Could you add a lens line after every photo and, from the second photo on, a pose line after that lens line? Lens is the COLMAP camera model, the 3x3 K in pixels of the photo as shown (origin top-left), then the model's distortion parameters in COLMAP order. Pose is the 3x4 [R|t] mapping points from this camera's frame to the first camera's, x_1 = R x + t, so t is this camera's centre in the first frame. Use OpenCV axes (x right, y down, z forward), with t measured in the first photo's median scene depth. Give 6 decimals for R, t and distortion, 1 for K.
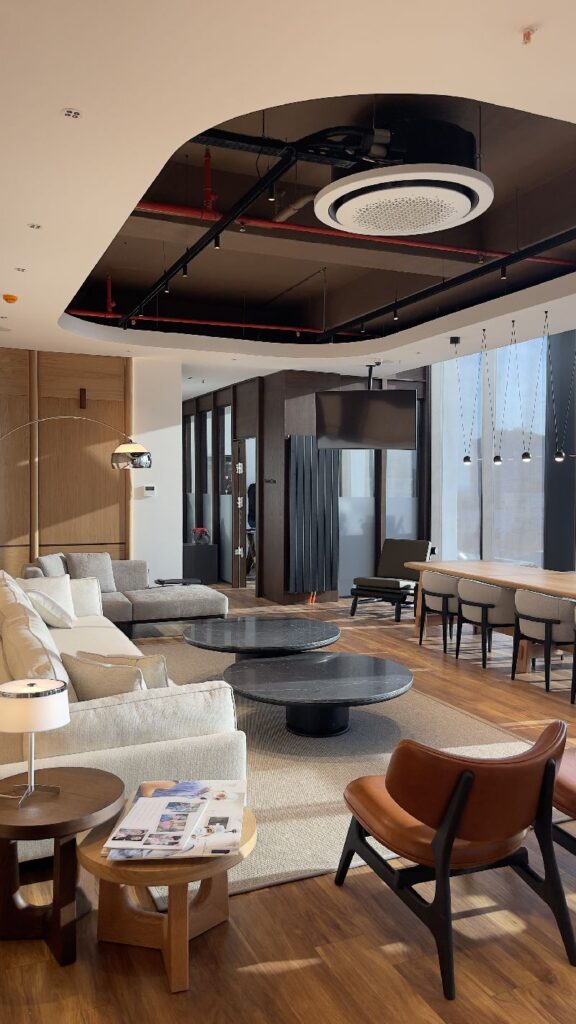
lens RADIAL K [[793.6, 0, 288.0], [0, 793.6, 512.0], [0, 0, 1]] dist [0.080082, -0.000724]
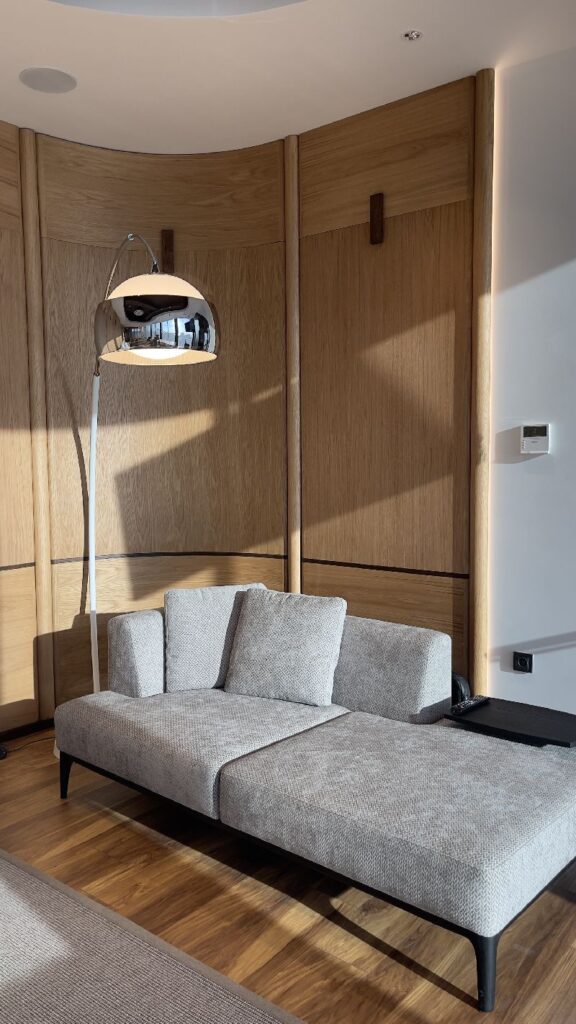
lens RADIAL K [[793.6, 0, 288.0], [0, 793.6, 512.0], [0, 0, 1]] dist [0.080082, -0.000724]
pose [[0.449266, 0.049838, -0.892007, 0.103229], [-0.022466, 0.998757, 0.044487, -0.007378], [0.893116, 0.000054, 0.449827, 0.777419]]
